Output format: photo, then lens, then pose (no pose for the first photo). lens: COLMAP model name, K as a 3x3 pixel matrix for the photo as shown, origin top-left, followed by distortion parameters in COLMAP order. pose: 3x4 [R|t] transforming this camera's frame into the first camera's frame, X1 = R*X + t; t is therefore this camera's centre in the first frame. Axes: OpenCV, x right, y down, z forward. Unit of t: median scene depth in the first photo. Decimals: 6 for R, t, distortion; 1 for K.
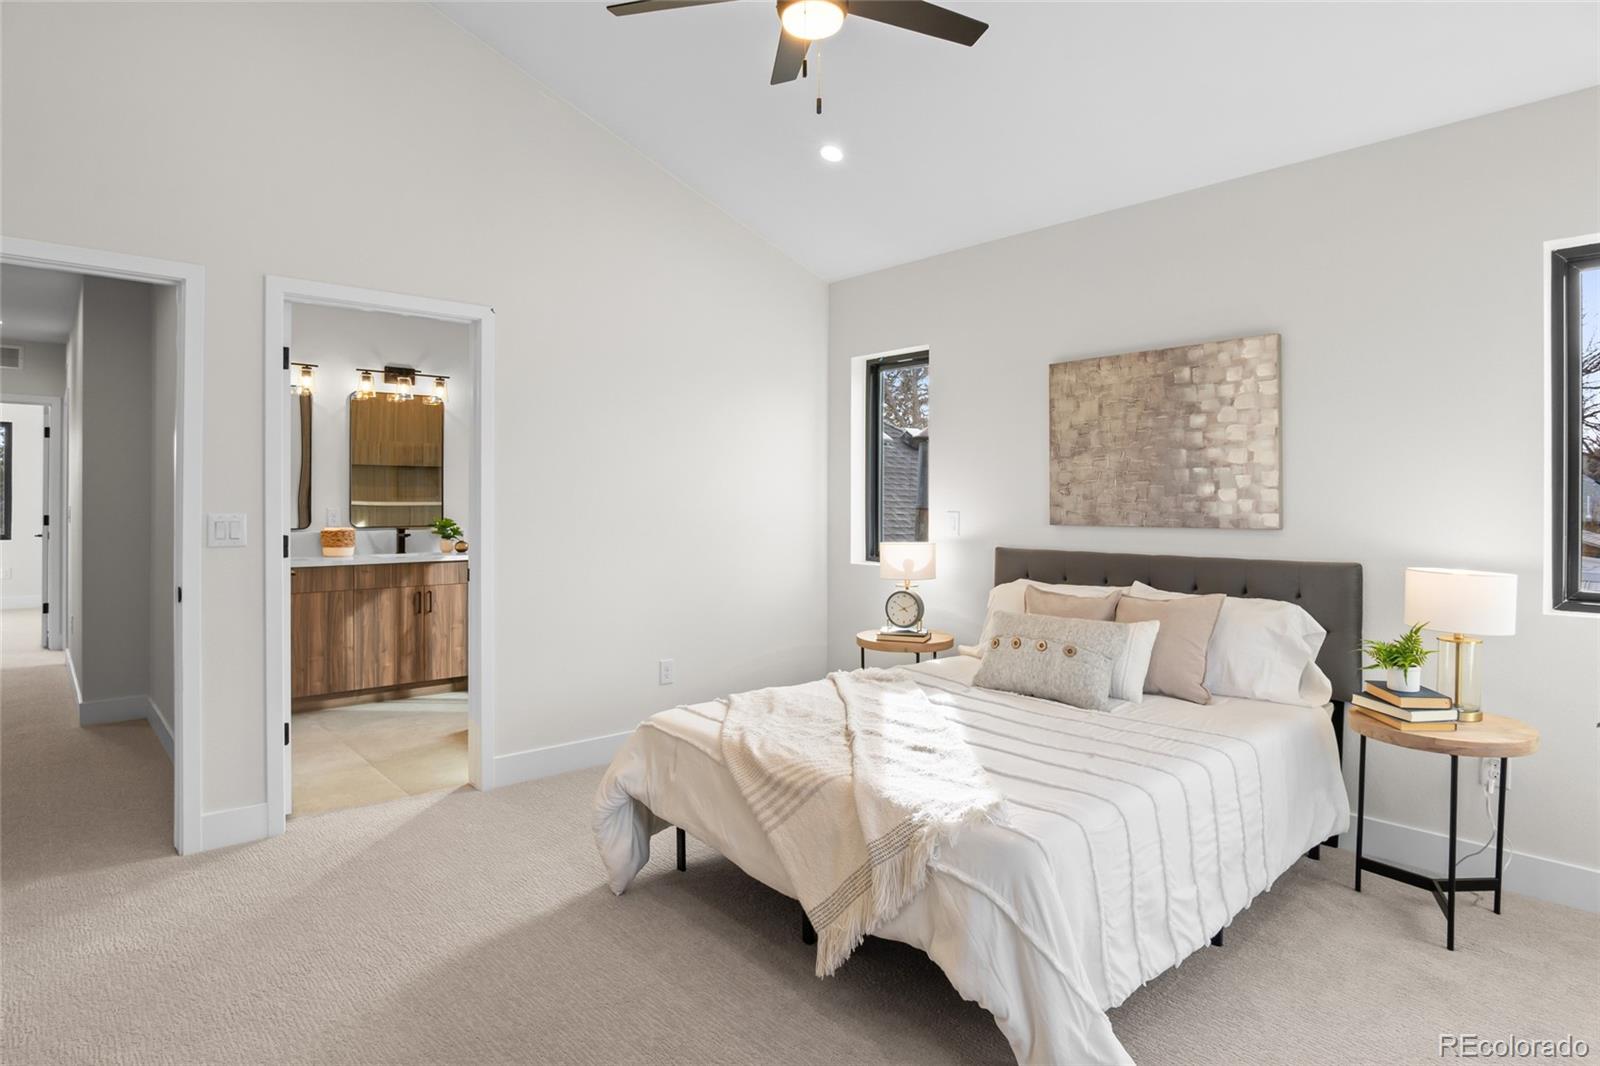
lens RADIAL K [[881.2, 0, 800.7], [0, 881.2, 502.9], [0, 0, 1]] dist [-0.026071, 0.002218]
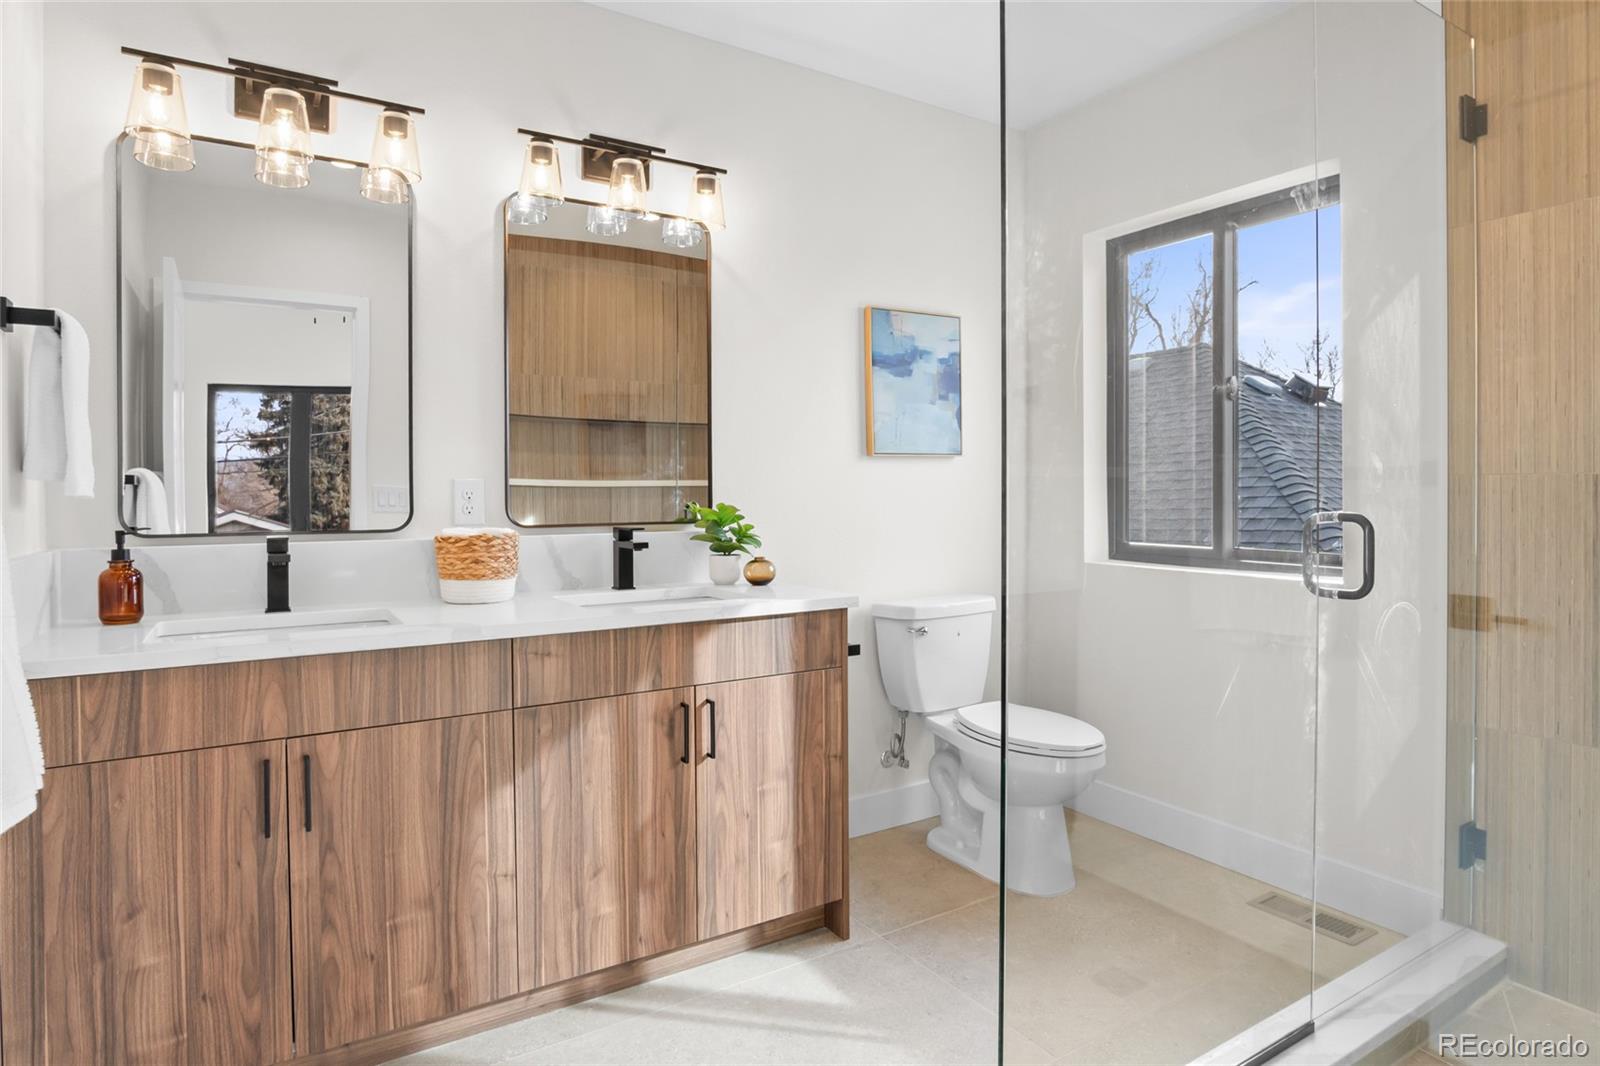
lens RADIAL K [[881.2, 0, 800.7], [0, 881.2, 502.9], [0, 0, 1]] dist [-0.026071, 0.002218]
pose [[0.985833, -0.005141, -0.167649, -0.181763], [0.006502, 0.999950, 0.007569, 0.008597], [0.167601, -0.008552, 0.985818, 0.361975]]
